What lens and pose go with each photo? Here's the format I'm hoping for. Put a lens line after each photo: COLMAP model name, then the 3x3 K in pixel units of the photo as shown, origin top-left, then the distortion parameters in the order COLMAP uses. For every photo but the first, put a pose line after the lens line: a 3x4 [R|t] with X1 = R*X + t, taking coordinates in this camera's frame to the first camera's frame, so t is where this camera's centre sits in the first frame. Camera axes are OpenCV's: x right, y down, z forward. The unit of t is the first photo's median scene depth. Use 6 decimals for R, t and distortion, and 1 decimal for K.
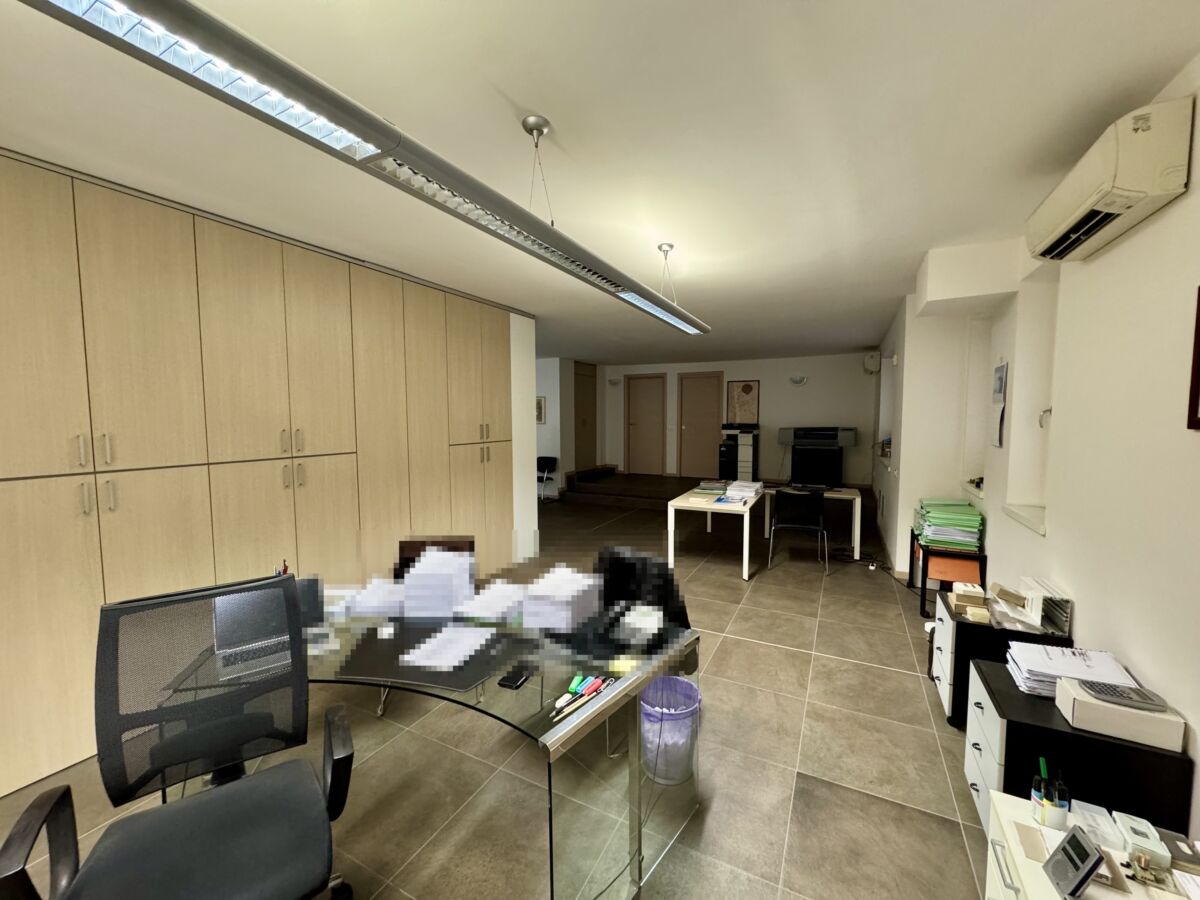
lens RADIAL K [[477.0, 0, 600.9], [0, 477.0, 450.4], [0, 0, 1]] dist [0.000077, 0.000415]
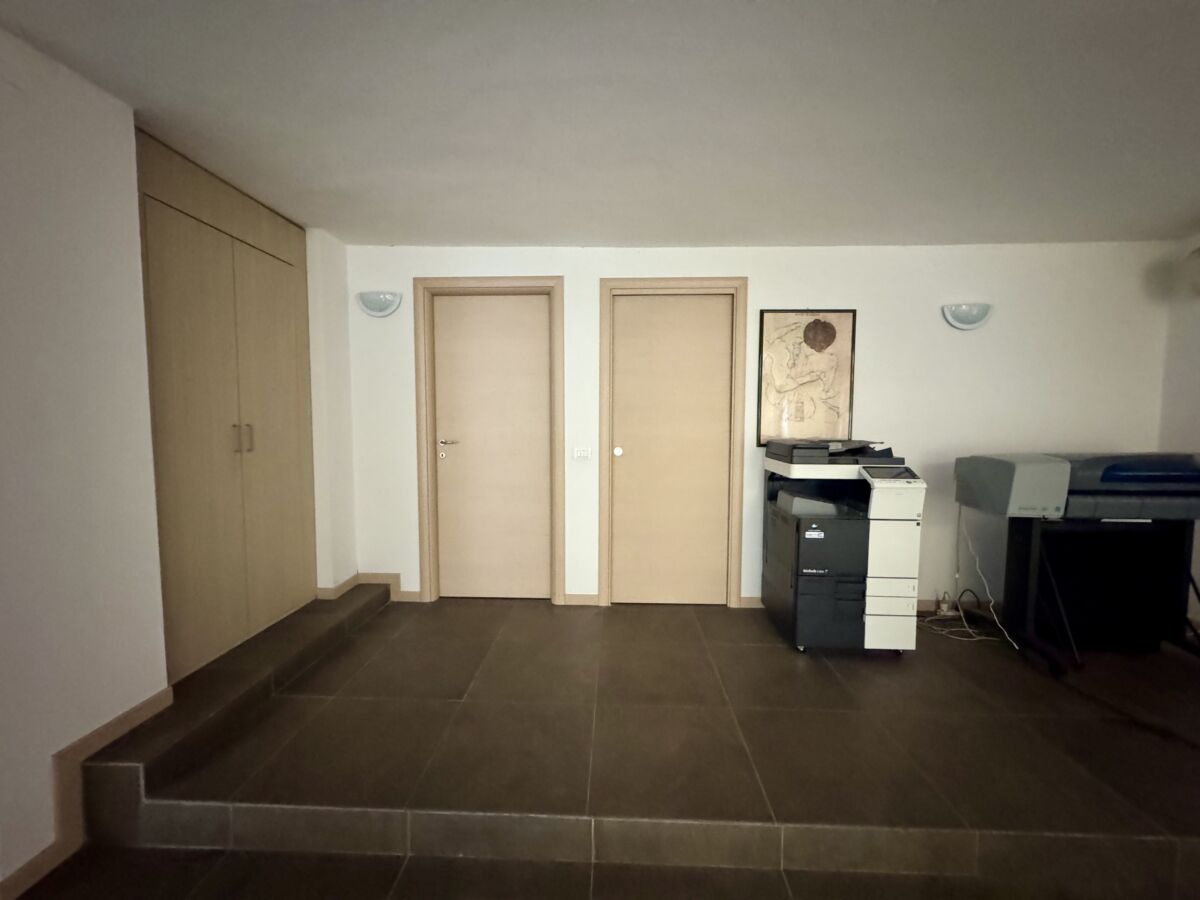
lens RADIAL K [[477.0, 0, 596.8], [0, 477.0, 452.2], [0, 0, 1]] dist [0.000077, 0.000415]
pose [[0.898758, -0.025372, 0.437710, 0.018673], [0.025678, 0.999657, 0.005220, -0.049019], [-0.437692, 0.006548, 0.899101, 0.708048]]
